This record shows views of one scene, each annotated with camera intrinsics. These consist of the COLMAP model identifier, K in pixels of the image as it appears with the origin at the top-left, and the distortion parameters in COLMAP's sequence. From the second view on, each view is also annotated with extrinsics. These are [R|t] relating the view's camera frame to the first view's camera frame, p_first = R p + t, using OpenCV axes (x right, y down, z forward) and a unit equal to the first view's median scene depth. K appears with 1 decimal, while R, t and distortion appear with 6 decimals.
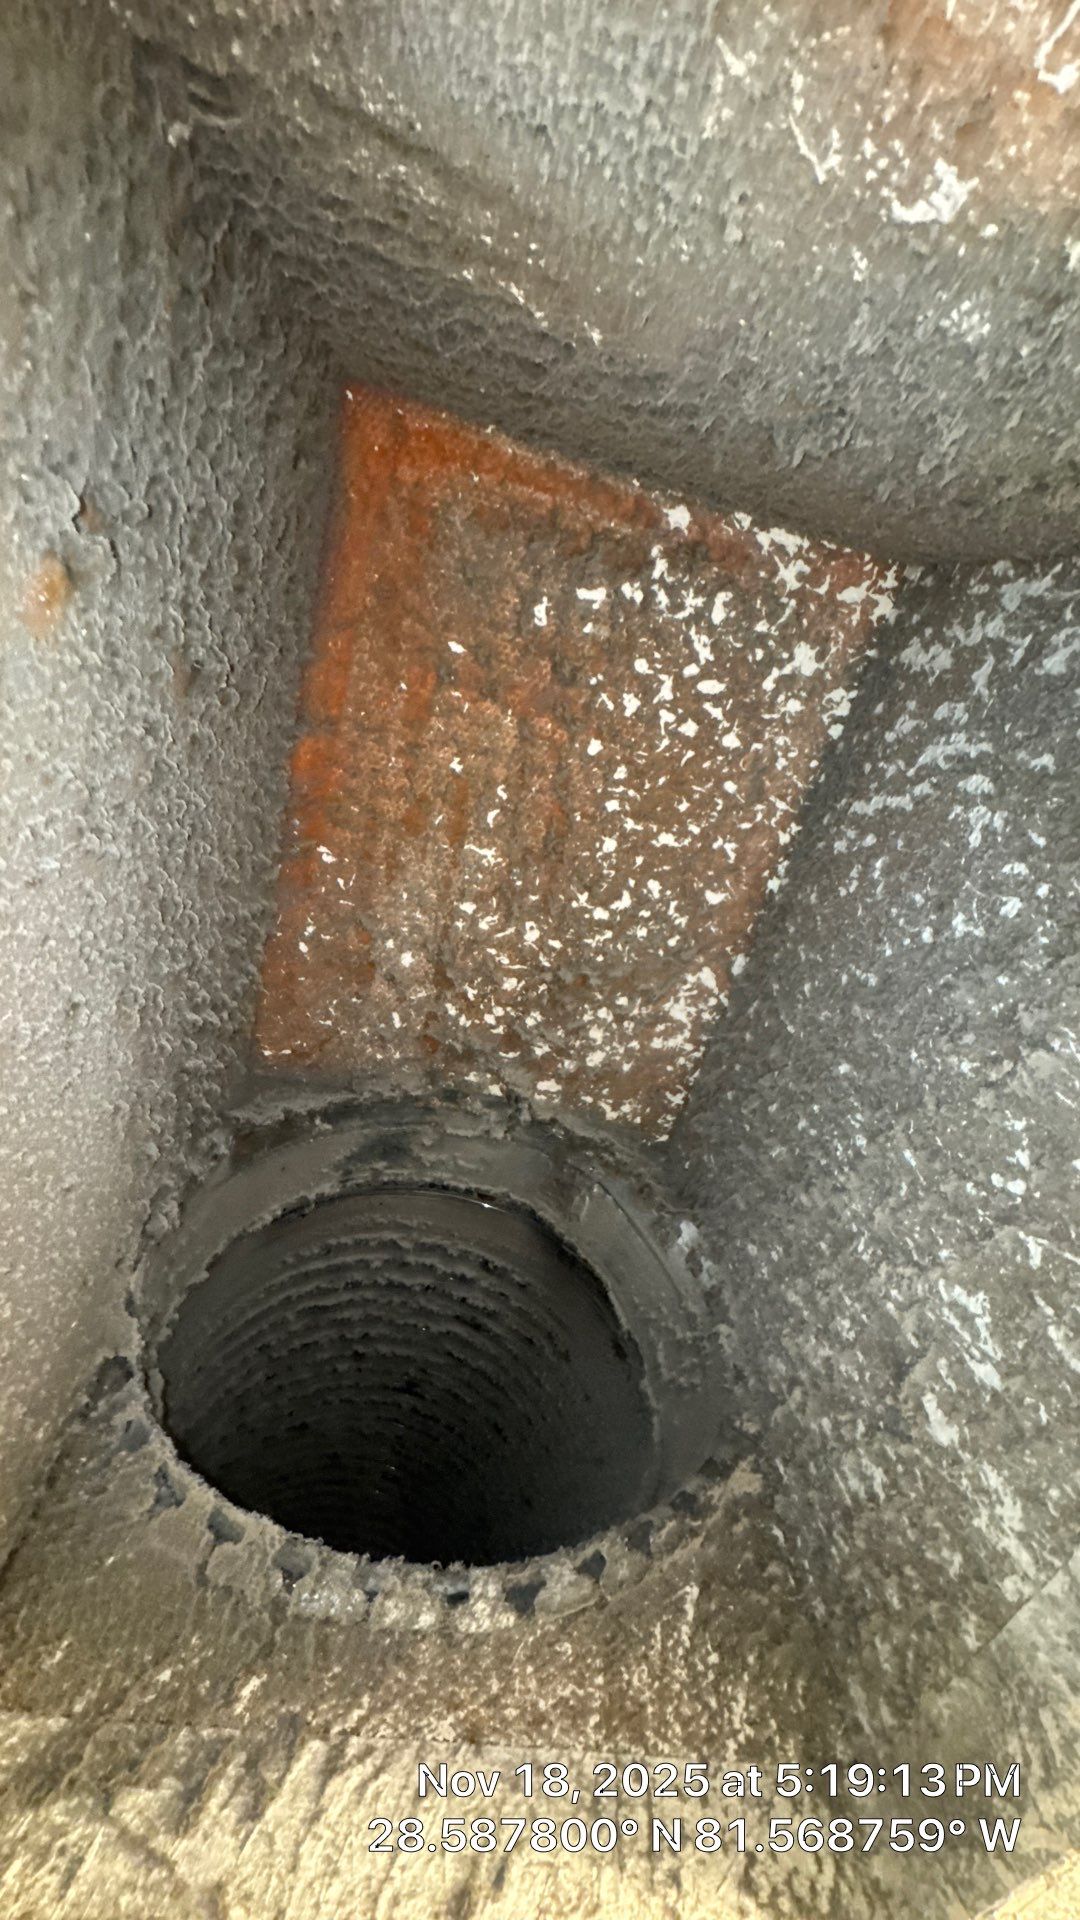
lens RADIAL K [[768.9, 0, 544.9], [0, 768.9, 957.5], [0, 0, 1]] dist [-0.001398, 0.000062]
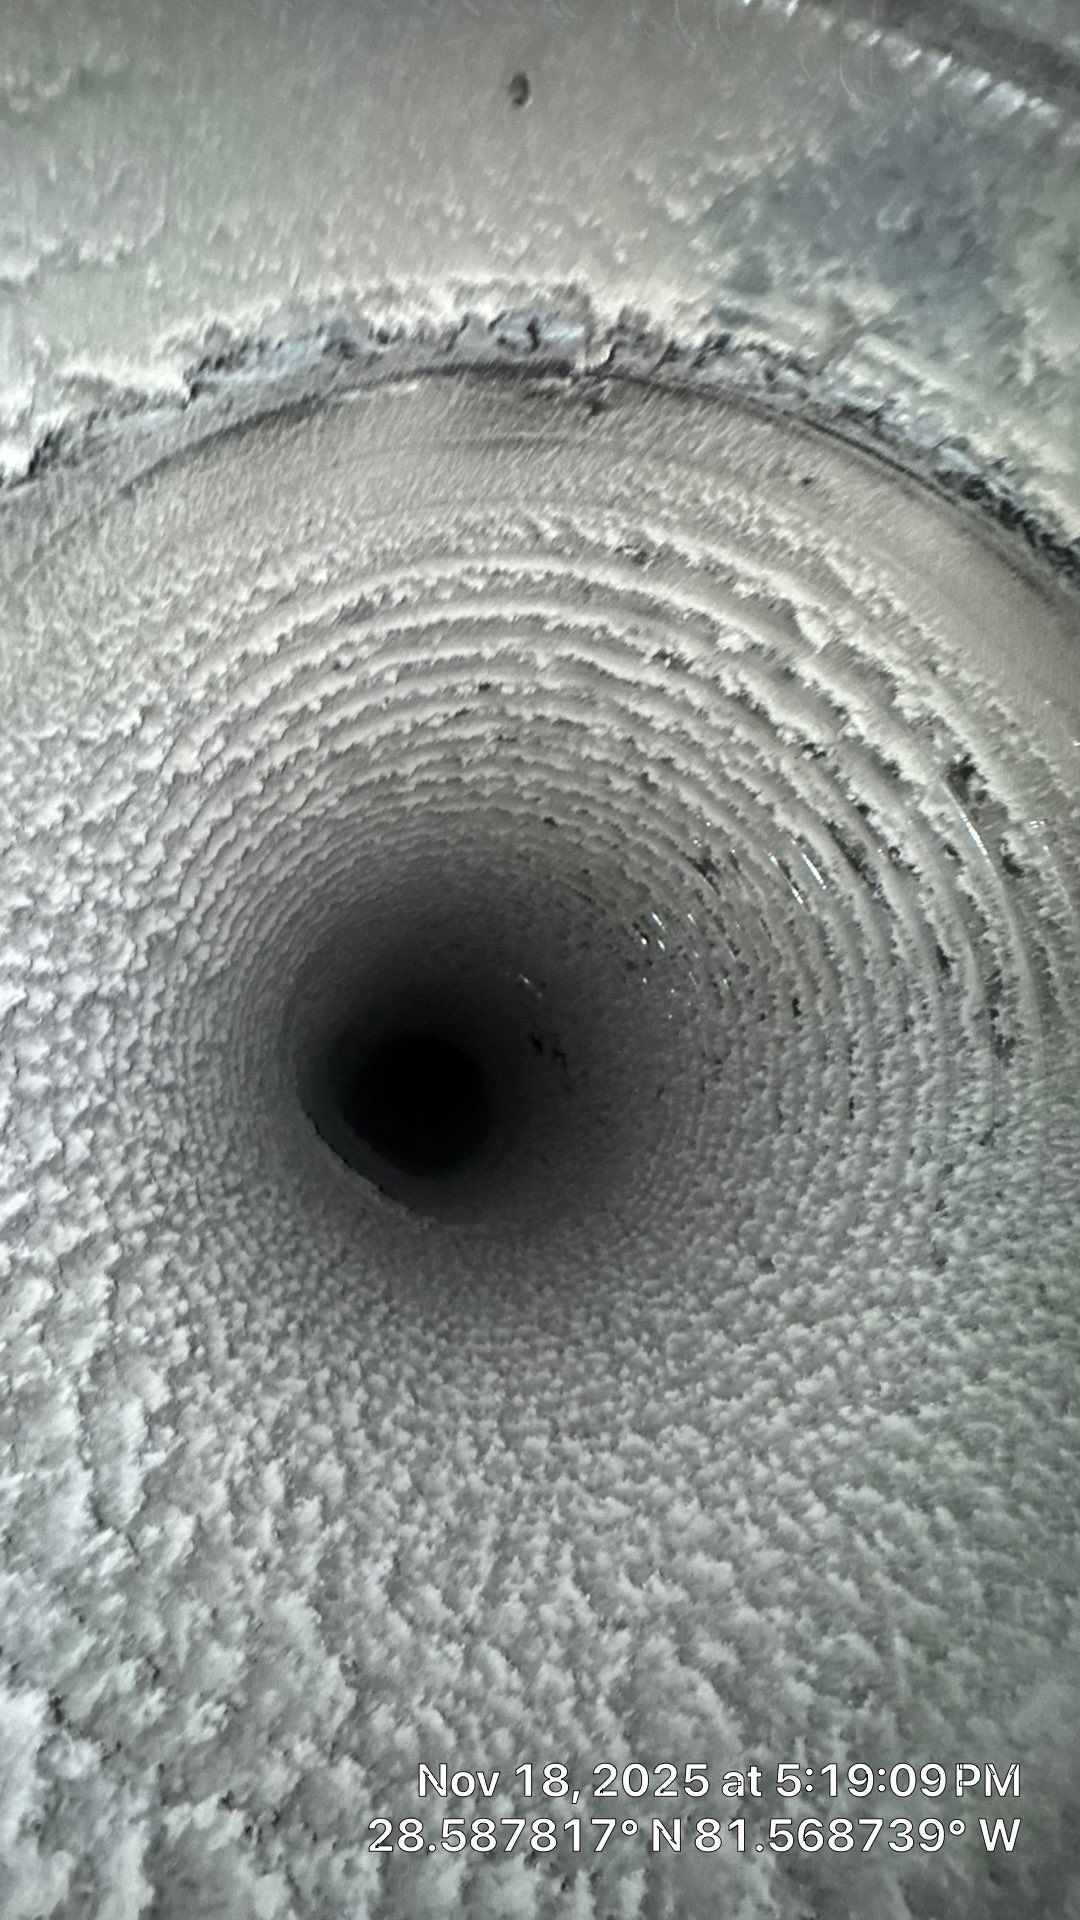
lens RADIAL K [[768.9, 0, 544.9], [0, 768.9, 957.5], [0, 0, 1]] dist [-0.001398, 0.000062]
pose [[0.773175, 0.579034, -0.258689, -0.141646], [-0.238670, 0.643583, 0.727212, 0.368663], [0.587568, -0.500521, 0.635801, 0.947018]]
